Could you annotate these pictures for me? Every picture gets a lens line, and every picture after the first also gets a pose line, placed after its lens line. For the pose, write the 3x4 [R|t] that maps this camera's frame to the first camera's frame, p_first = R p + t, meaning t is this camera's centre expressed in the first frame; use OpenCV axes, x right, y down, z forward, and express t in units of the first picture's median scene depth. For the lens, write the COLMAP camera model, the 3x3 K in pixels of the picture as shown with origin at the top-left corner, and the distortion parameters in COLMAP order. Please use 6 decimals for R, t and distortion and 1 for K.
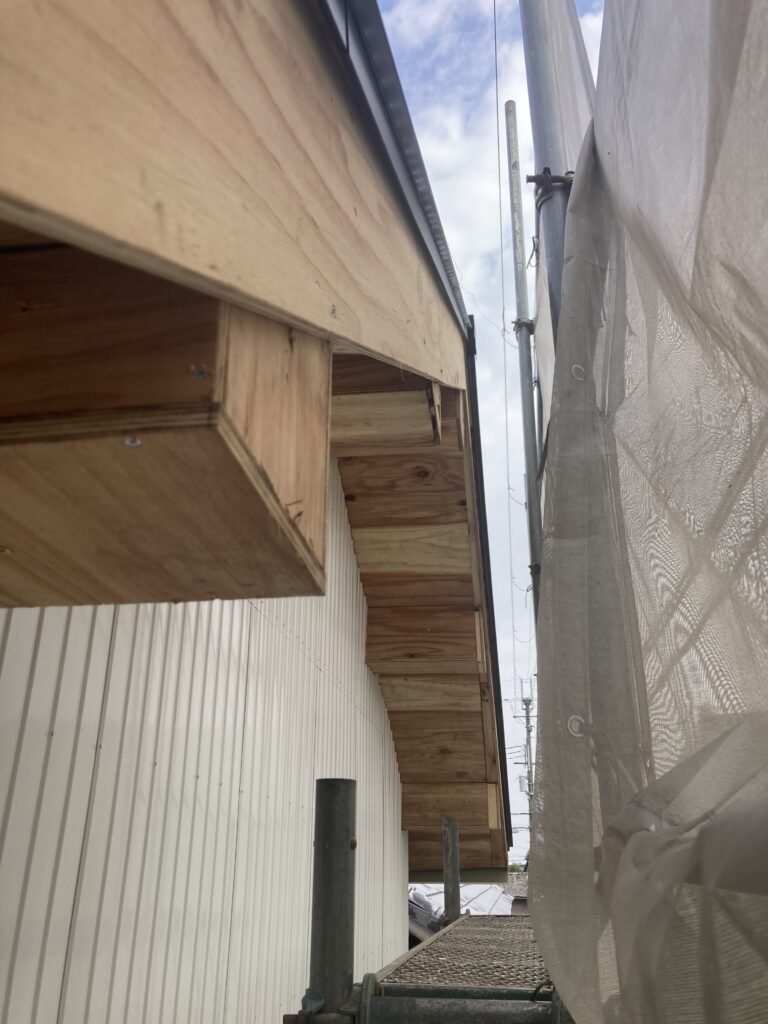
lens RADIAL K [[835.2, 0, 349.5], [0, 835.2, 480.8], [0, 0, 1]] dist [0.068022, -0.136087]
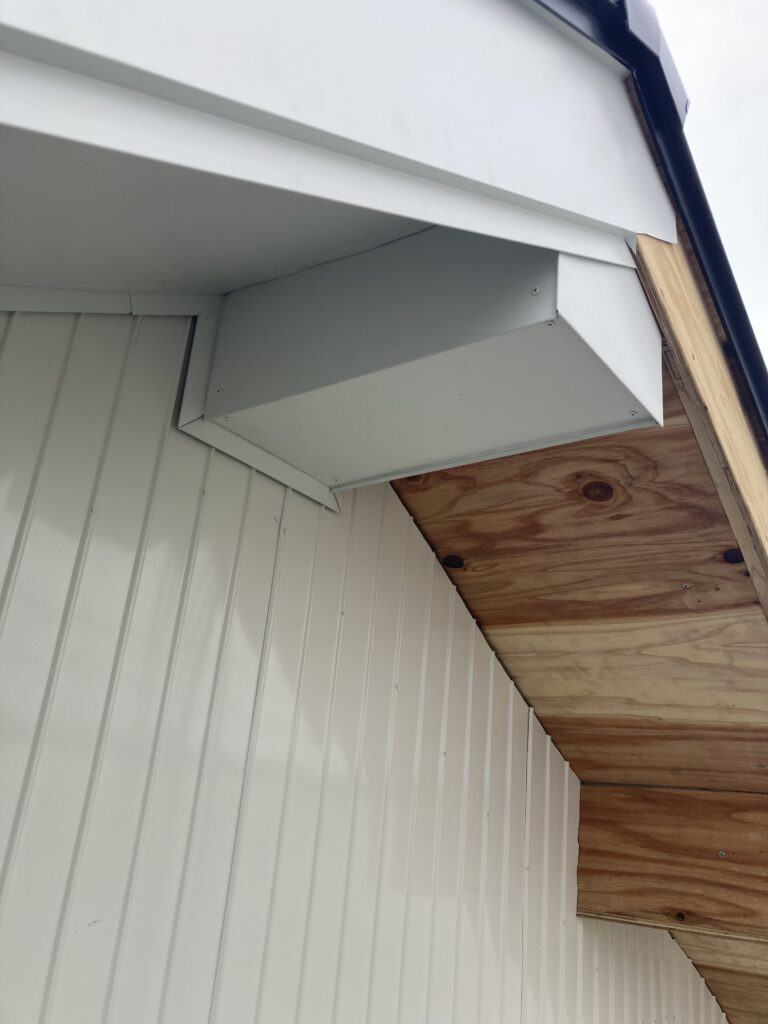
lens RADIAL K [[823.7, 0, 382.4], [0, 823.7, 494.9], [0, 0, 1]] dist [0.002295, 0.004700]
pose [[0.881739, -0.112186, -0.458203, 0.156724], [0.118825, 0.992810, -0.014418, -0.011369], [0.456527, -0.041733, 0.888730, 0.581278]]
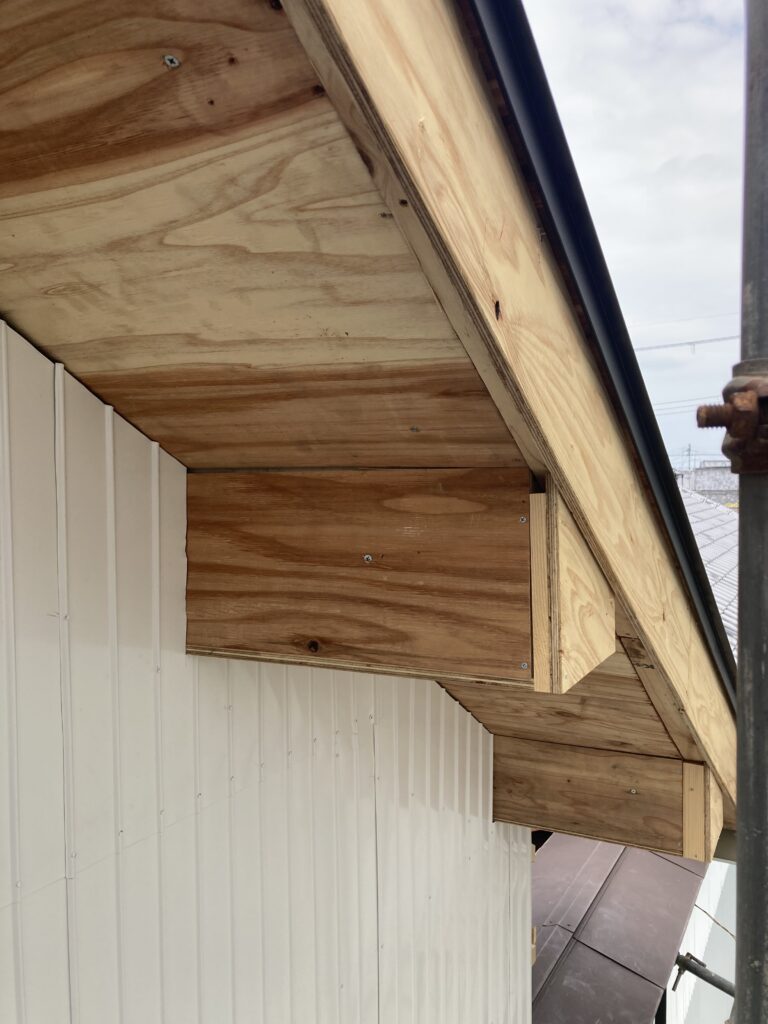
lens RADIAL K [[843.2, 0, 384.0], [0, 843.2, 512.0], [0, 0, 1]] dist [0.076740, -0.108348]
pose [[0.949929, -0.013212, -0.312185, 0.189784], [0.150784, 0.894461, 0.420956, 0.050595], [0.273676, -0.446951, 0.851667, 0.789058]]
